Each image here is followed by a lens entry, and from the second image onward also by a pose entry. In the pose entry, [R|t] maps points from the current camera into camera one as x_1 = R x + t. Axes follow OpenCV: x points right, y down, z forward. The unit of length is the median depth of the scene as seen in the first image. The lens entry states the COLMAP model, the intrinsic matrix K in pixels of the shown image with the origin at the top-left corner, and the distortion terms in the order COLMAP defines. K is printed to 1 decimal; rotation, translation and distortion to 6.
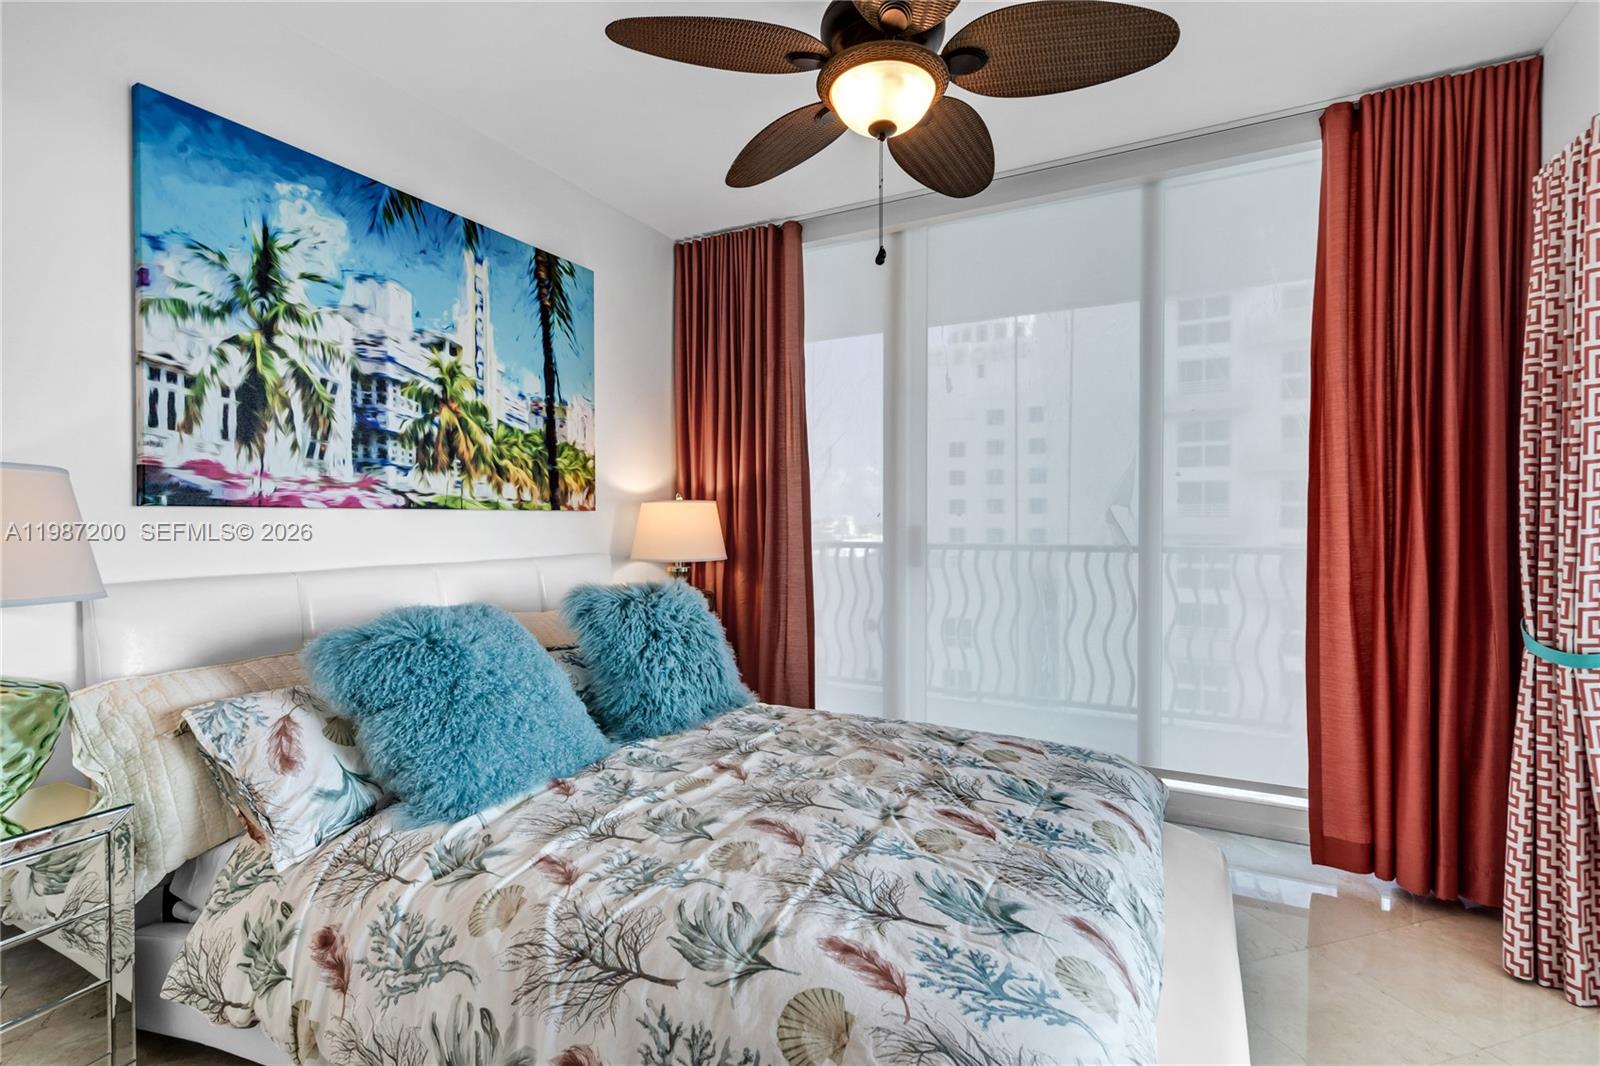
lens RADIAL K [[736.8, 0, 807.6], [0, 736.8, 526.5], [0, 0, 1]] dist [-0.014377, 0.003834]
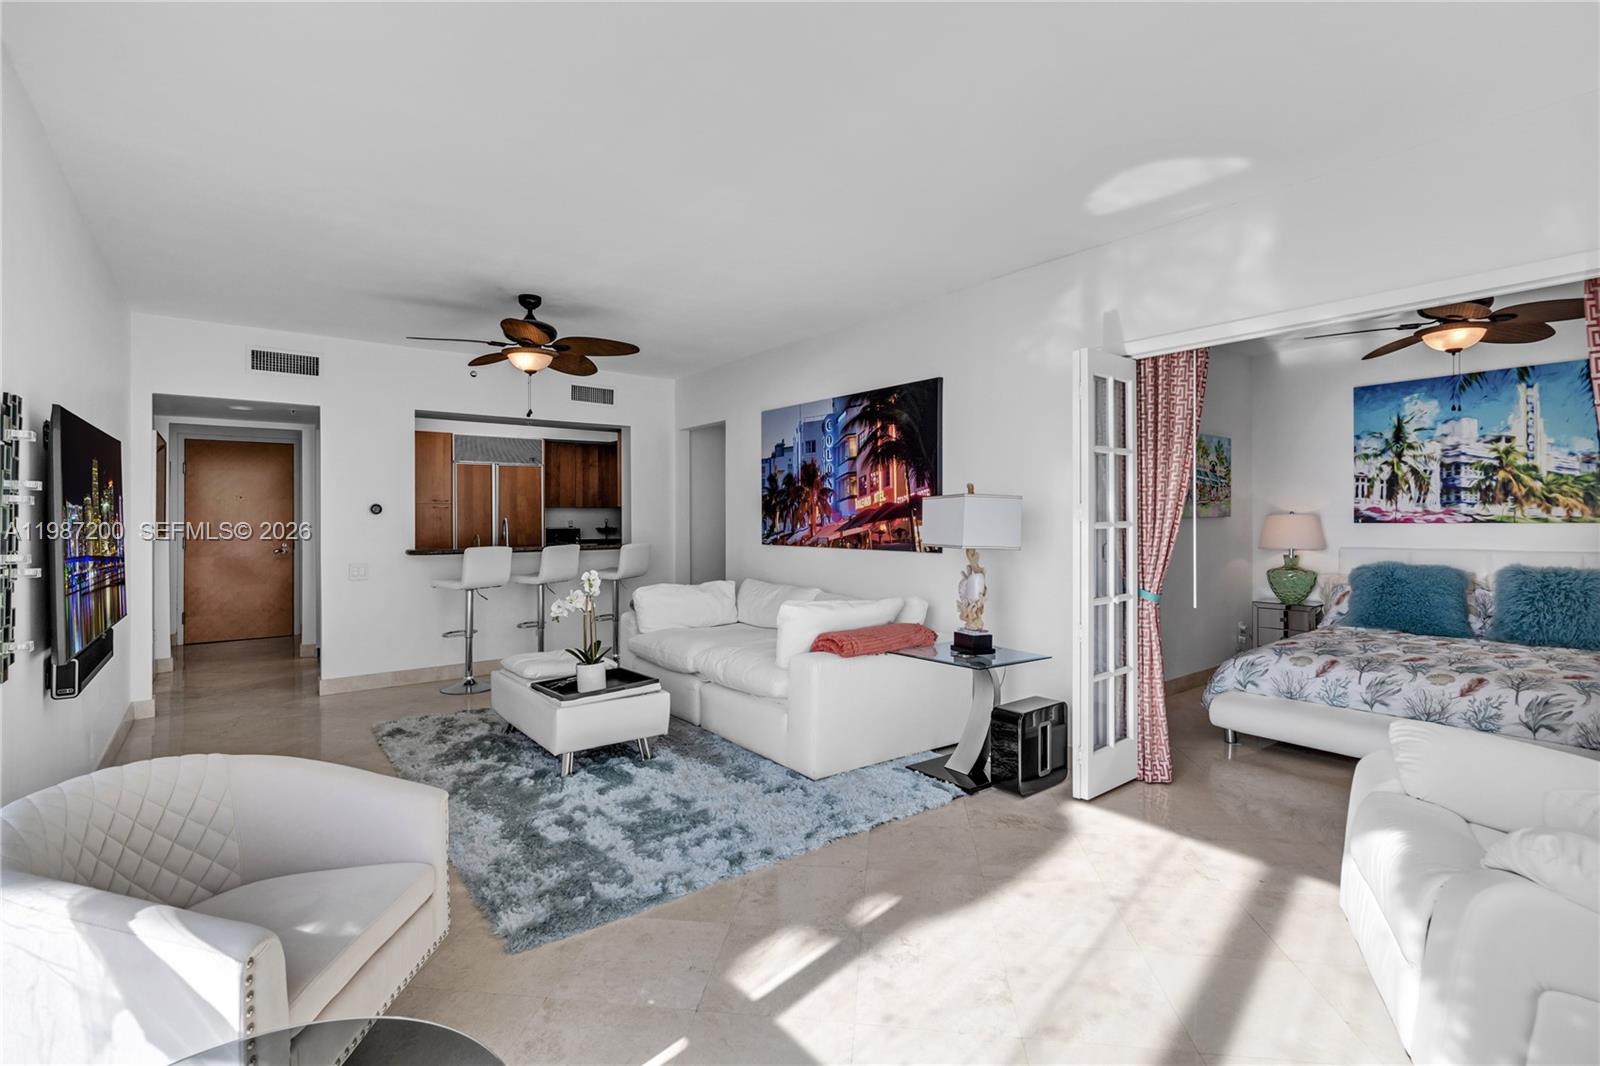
lens RADIAL K [[736.8, 0, 786.7], [0, 736.8, 517.6], [0, 0, 1]] dist [-0.014377, 0.003834]
pose [[-0.427493, 0.002013, -0.904017, 2.337291], [0.001105, 0.999998, 0.001704, -0.047402], [0.904018, -0.000270, -0.427494, 0.117825]]
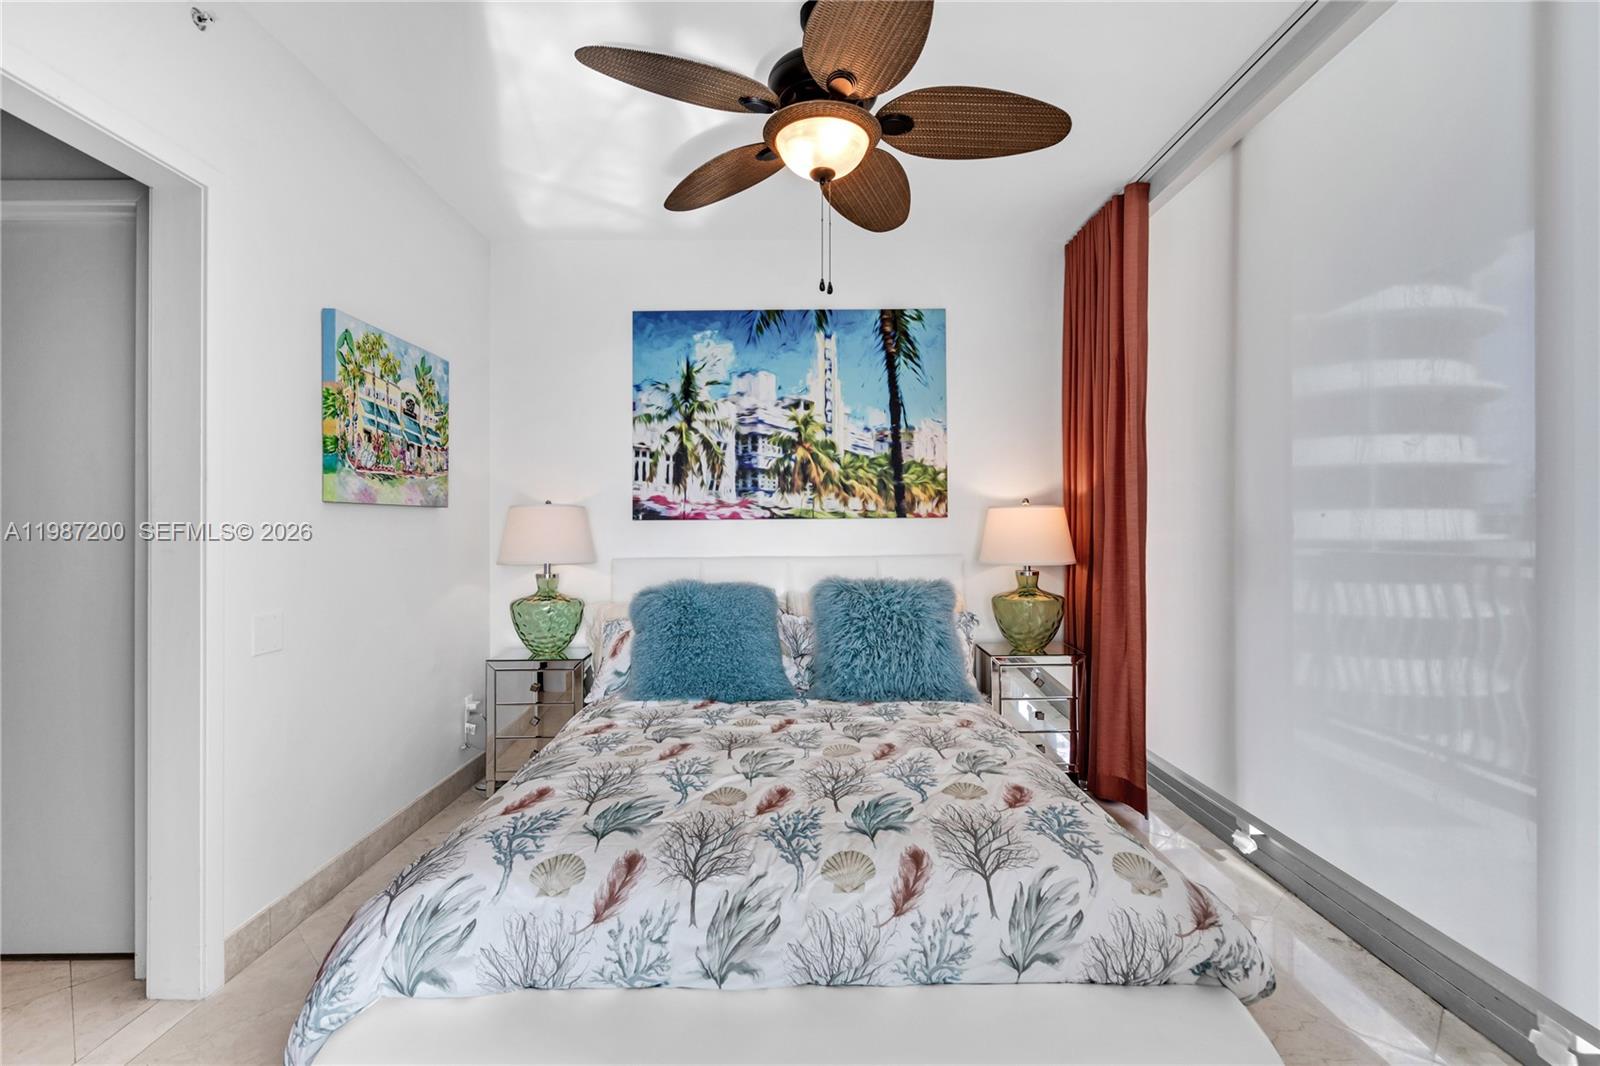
lens RADIAL K [[736.8, 0, 799.0], [0, 736.8, 519.5], [0, 0, 1]] dist [-0.014377, 0.003834]
pose [[0.462154, -0.012816, -0.886707, 0.870848], [0.000131, 0.999897, -0.014384, -0.001031], [0.886800, 0.006531, 0.462108, 0.374740]]
